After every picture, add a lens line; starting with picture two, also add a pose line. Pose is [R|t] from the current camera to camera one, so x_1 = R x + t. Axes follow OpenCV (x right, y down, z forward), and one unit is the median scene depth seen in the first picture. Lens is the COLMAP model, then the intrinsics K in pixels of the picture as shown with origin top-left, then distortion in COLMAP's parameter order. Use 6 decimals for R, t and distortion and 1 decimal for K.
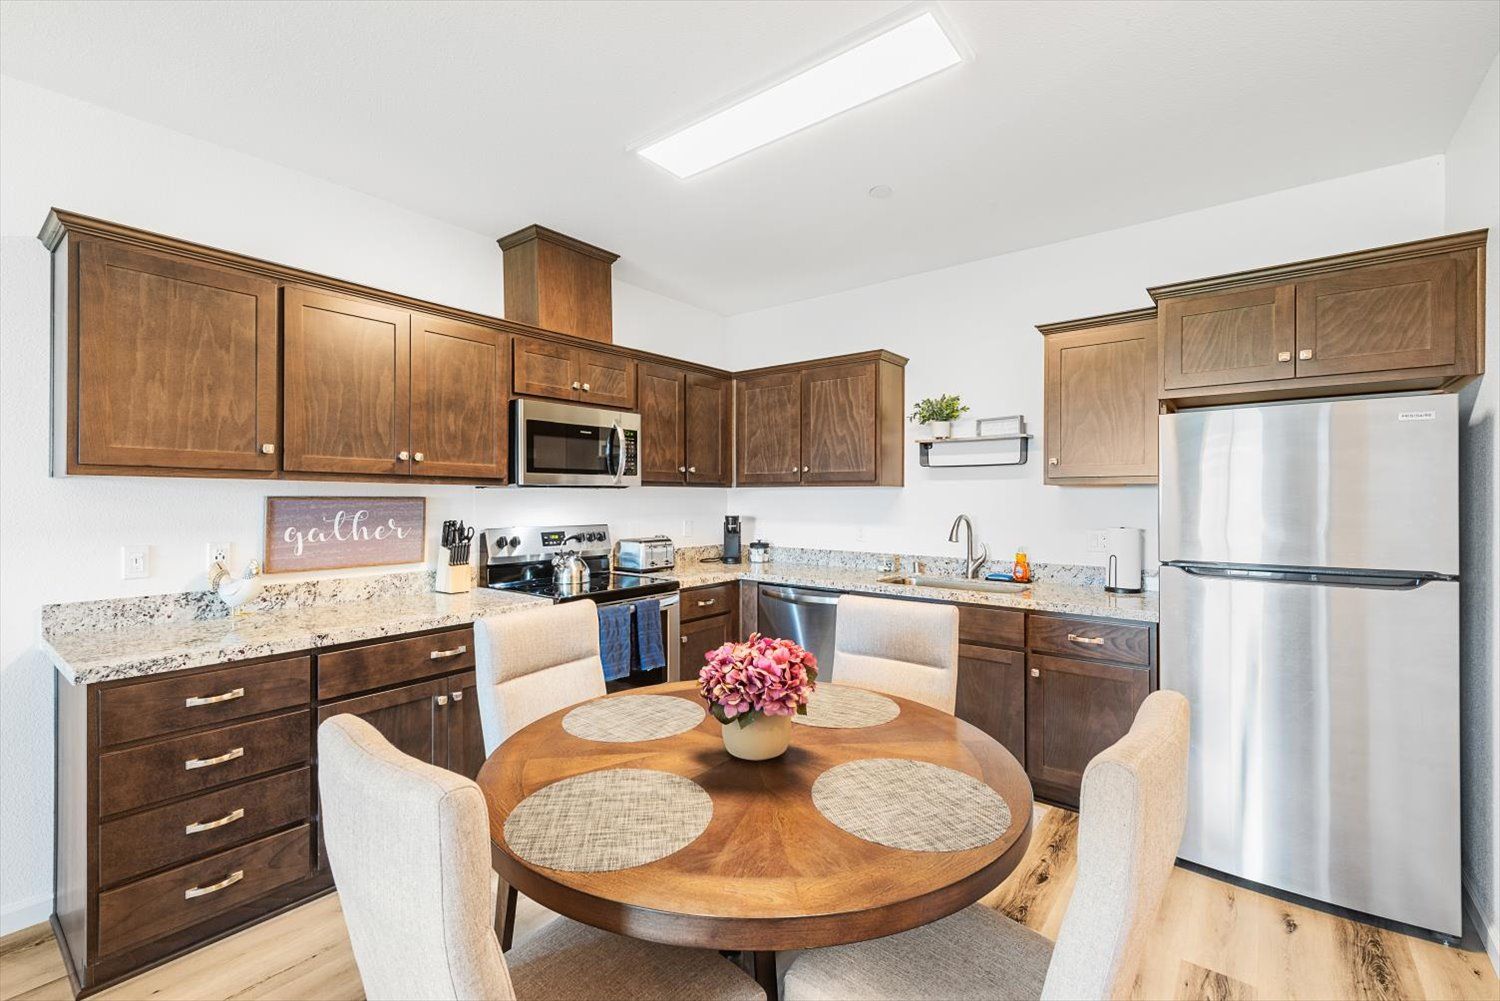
lens RADIAL K [[646.9, 0, 750.0], [0, 646.9, 500.5], [0, 0, 1]] dist [-0.000975, -0.000219]
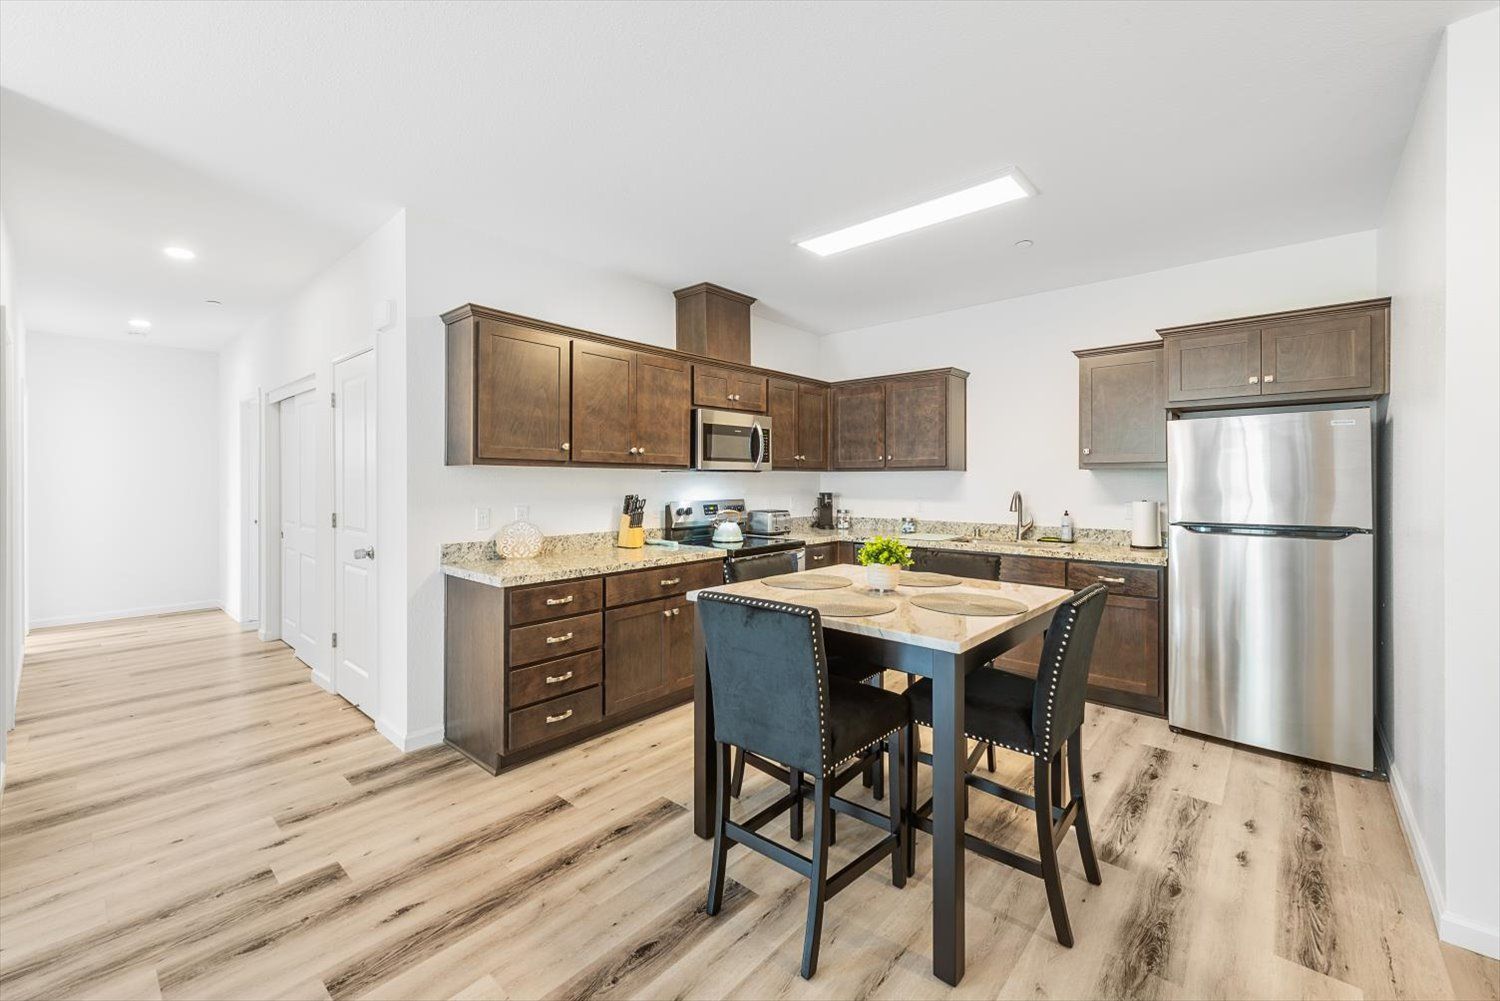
lens RADIAL K [[606.3, 0, 748.5], [0, 606.3, 486.6], [0, 0, 1]] dist [0.001523, 0.000265]
pose [[0.998402, -0.000421, -0.056511, -0.152263], [0.000595, 0.999995, 0.003062, 0.007517], [0.056509, -0.003091, 0.998397, -0.284444]]
